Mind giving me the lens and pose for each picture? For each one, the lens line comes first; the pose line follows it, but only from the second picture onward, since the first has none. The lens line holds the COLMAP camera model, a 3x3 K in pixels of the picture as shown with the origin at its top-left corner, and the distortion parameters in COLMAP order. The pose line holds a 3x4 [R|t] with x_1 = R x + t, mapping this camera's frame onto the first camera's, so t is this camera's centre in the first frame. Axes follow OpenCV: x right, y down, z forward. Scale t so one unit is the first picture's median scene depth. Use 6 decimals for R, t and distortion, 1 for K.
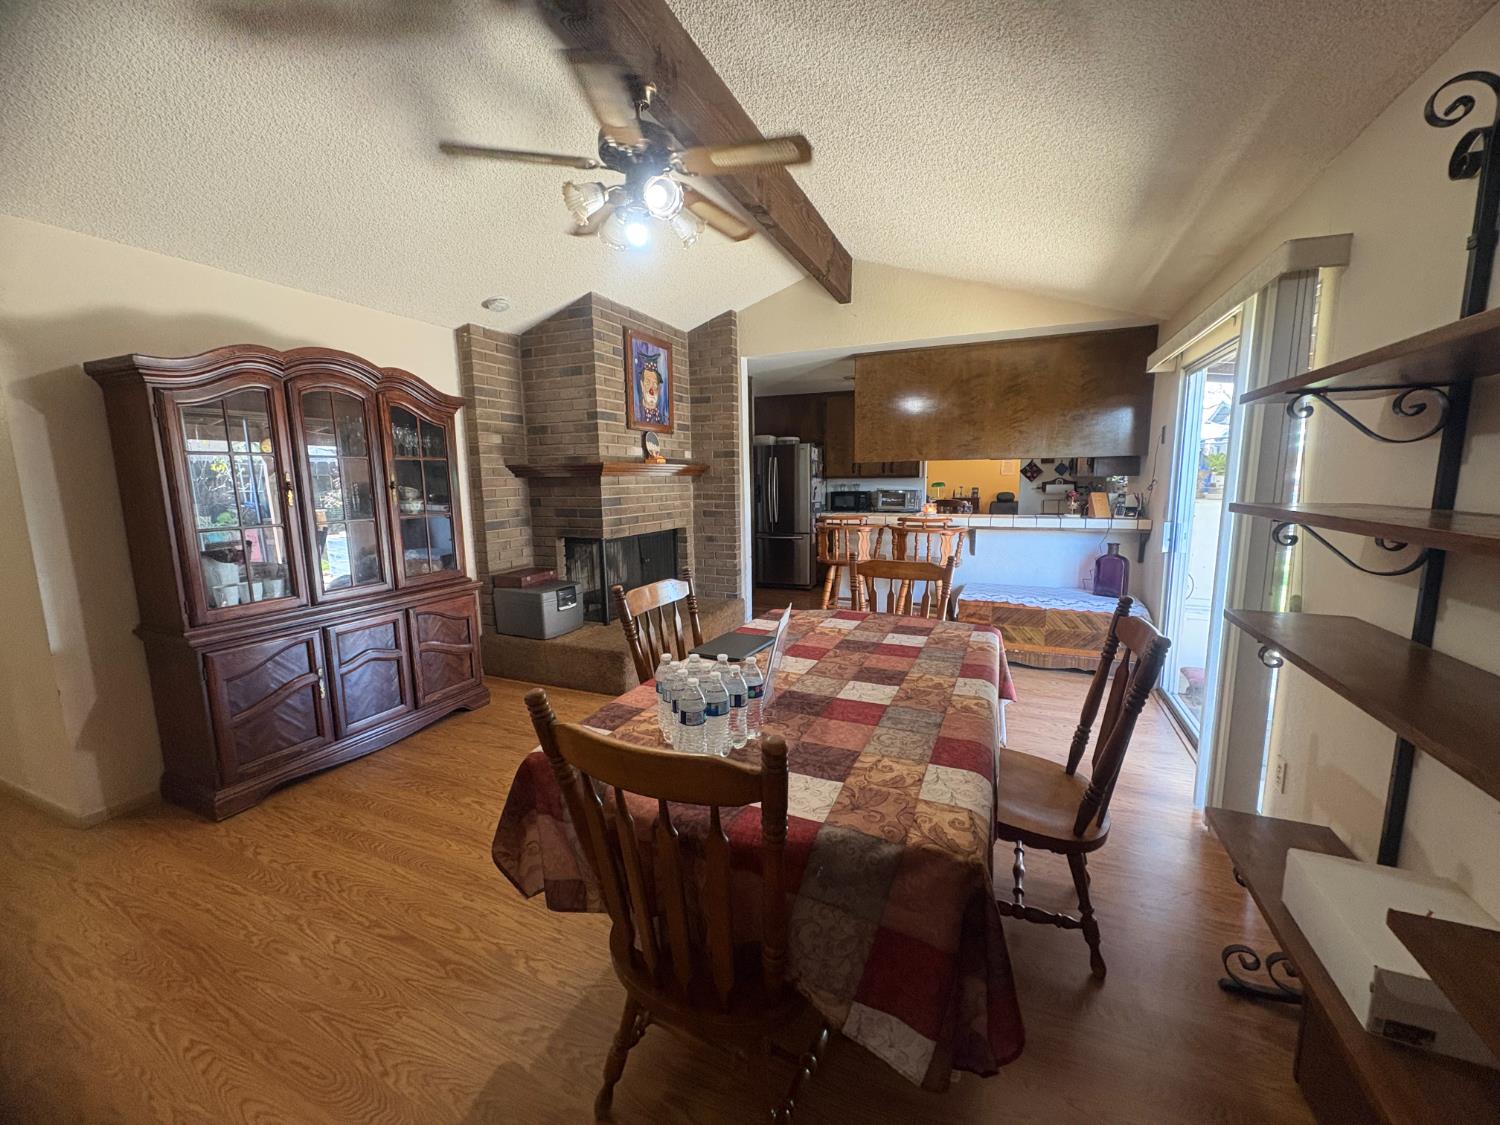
lens RADIAL K [[593.1, 0, 751.3], [0, 593.1, 564.2], [0, 0, 1]] dist [-0.002441, 0.000108]
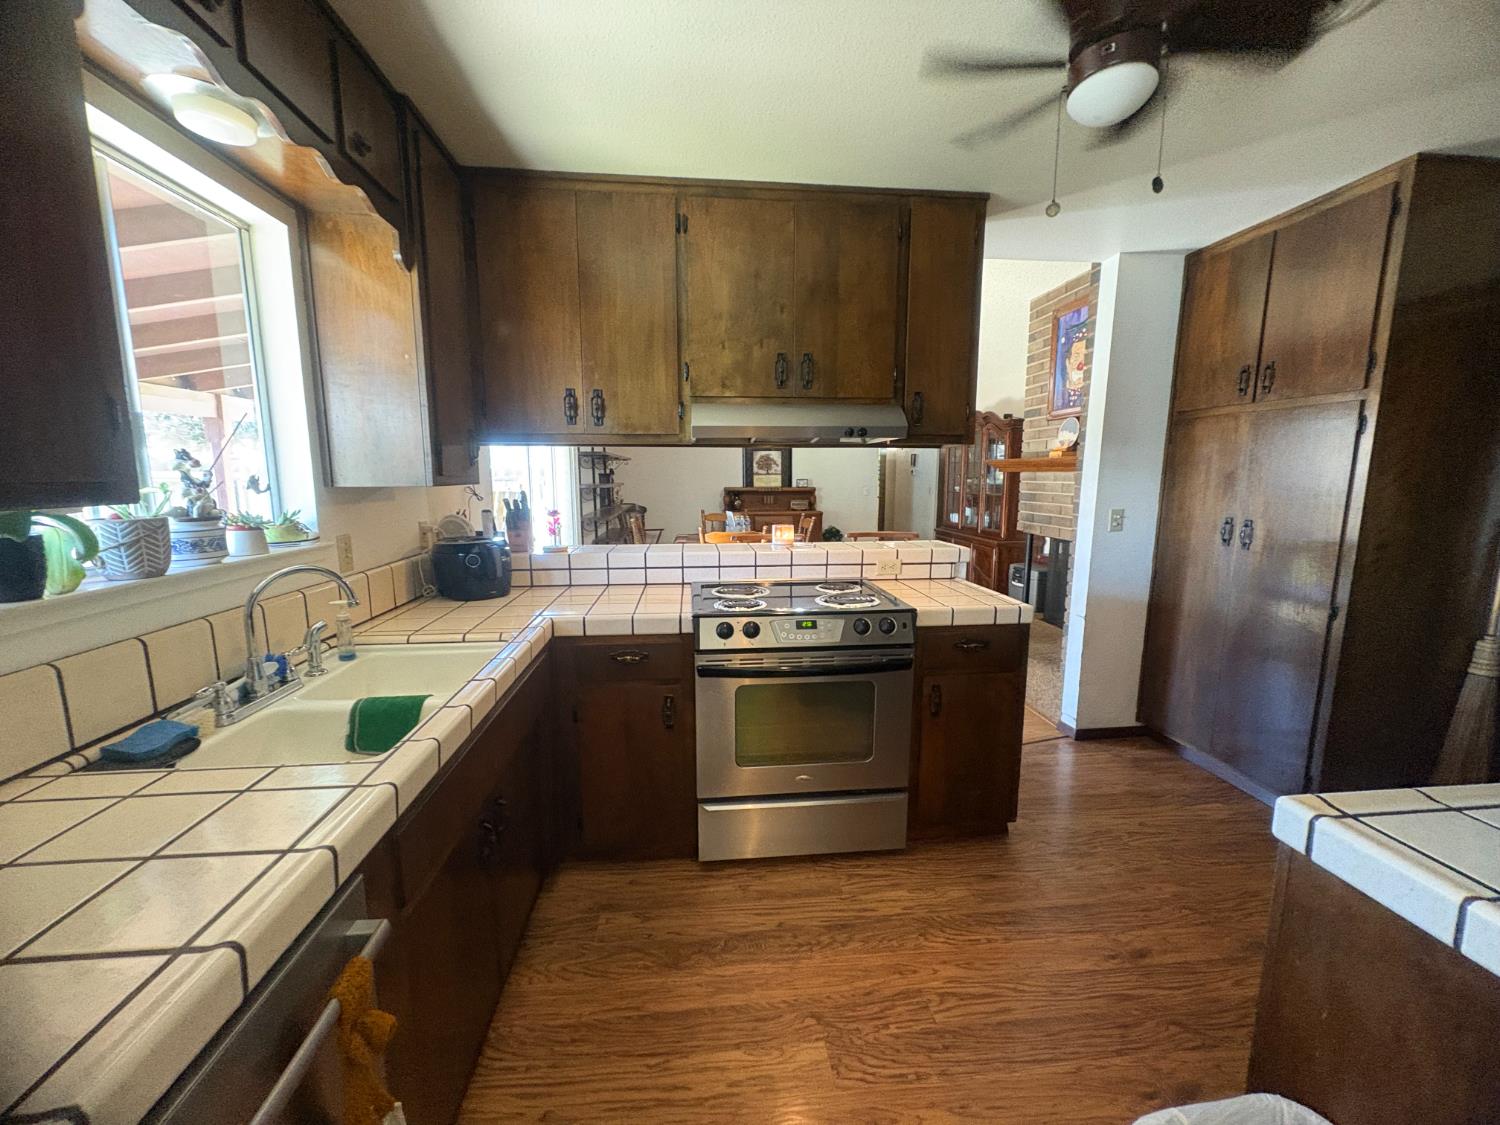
lens RADIAL K [[593.1, 0, 746.1], [0, 593.1, 564.6], [0, 0, 1]] dist [-0.002441, 0.000108]
pose [[-0.877723, 0.085583, -0.471464, 0.636630], [-0.056913, 0.958336, 0.279917, -0.235253], [0.475777, 0.272522, -0.836282, 1.547105]]
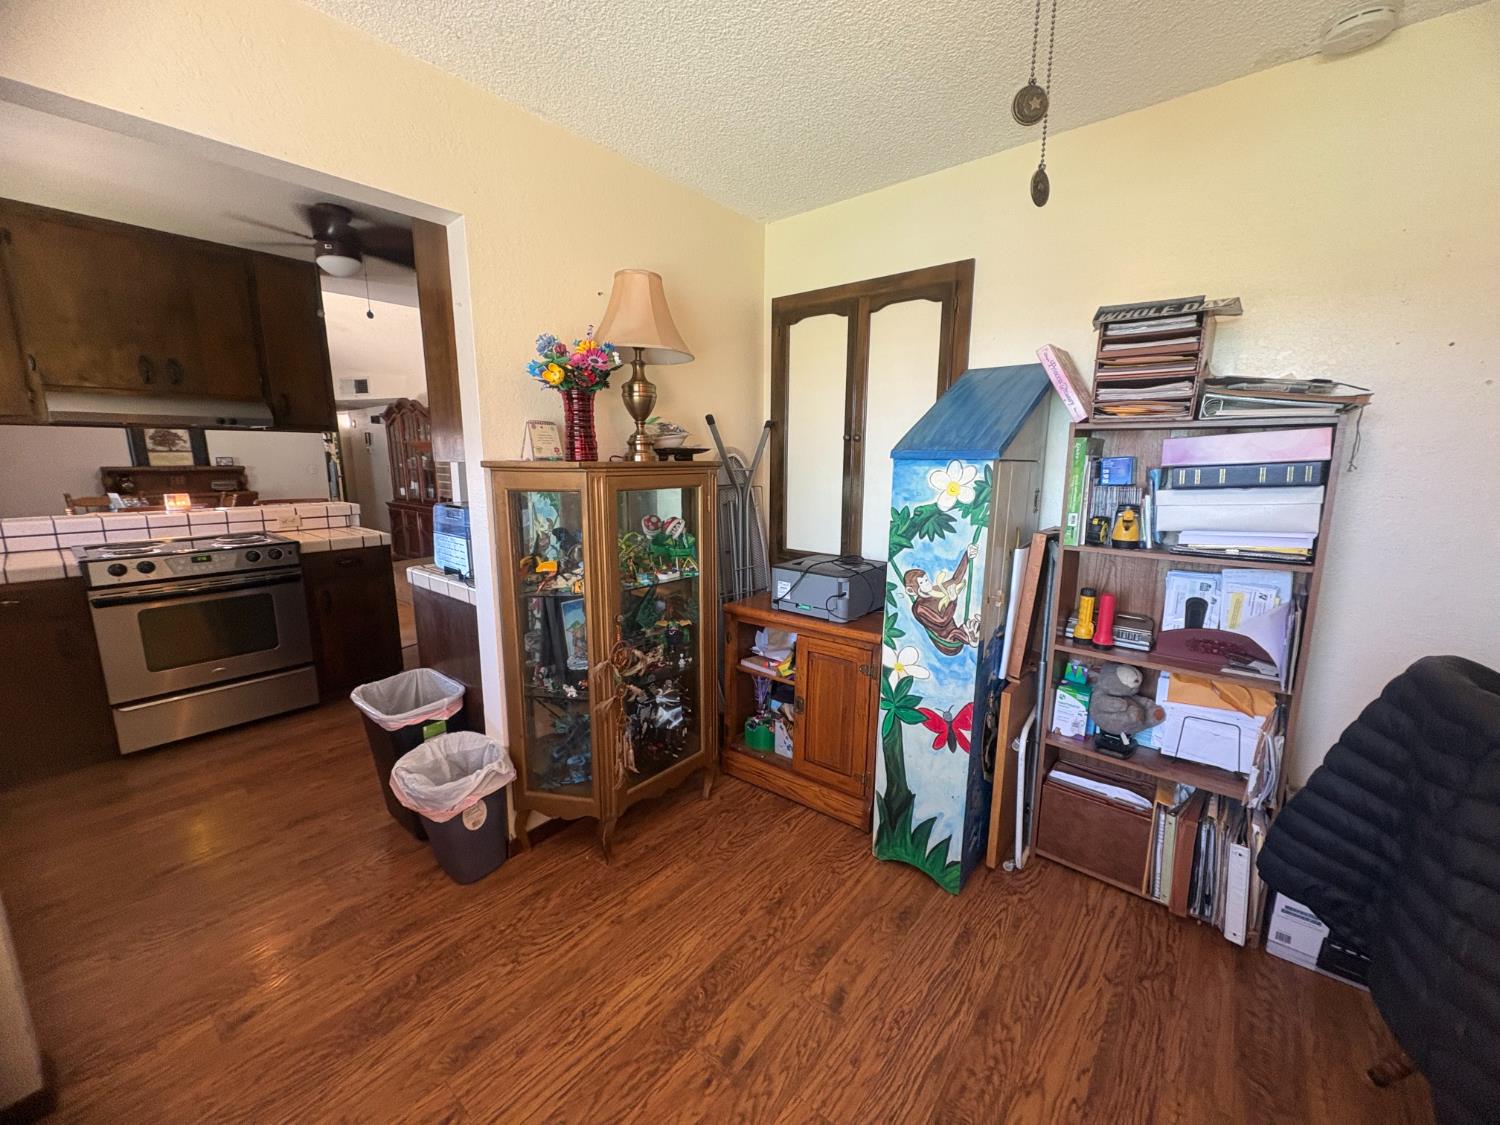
lens RADIAL K [[593.1, 0, 751.0], [0, 593.1, 563.8], [0, 0, 1]] dist [-0.002441, 0.000108]
pose [[-0.278376, 0.185491, -0.942391, 0.814854], [-0.139791, 0.962902, 0.230821, -0.288827], [0.950245, 0.195992, -0.242118, 1.904383]]
